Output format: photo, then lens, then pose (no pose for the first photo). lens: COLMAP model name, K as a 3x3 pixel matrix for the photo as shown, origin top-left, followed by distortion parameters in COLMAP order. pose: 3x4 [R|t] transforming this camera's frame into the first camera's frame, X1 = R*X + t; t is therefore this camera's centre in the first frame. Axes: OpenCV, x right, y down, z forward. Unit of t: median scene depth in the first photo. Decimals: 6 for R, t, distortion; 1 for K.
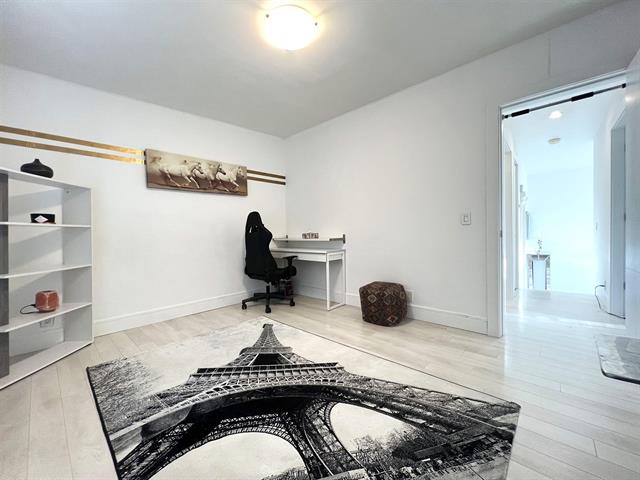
lens RADIAL K [[255.6, 0, 317.5], [0, 255.6, 237.7], [0, 0, 1]] dist [-0.002022, -0.000041]
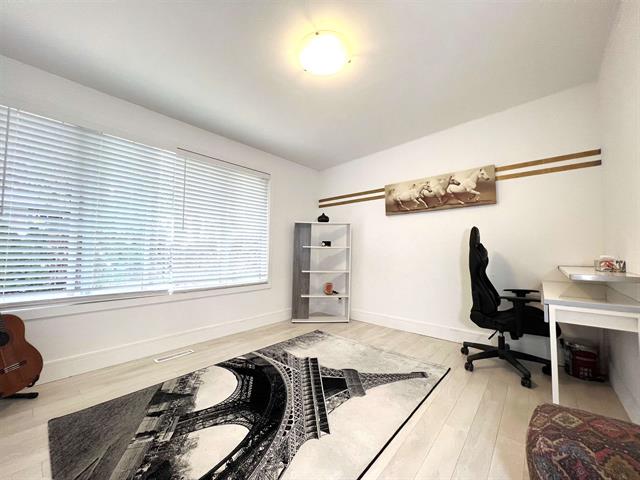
lens RADIAL K [[255.6, 0, 317.7], [0, 255.6, 237.8], [0, 0, 1]] dist [-0.002022, -0.000041]
pose [[0.025447, -0.032024, -0.999163, 0.842632], [-0.024938, 0.999155, -0.032659, -0.059075], [0.999365, 0.025748, 0.024627, 0.930382]]
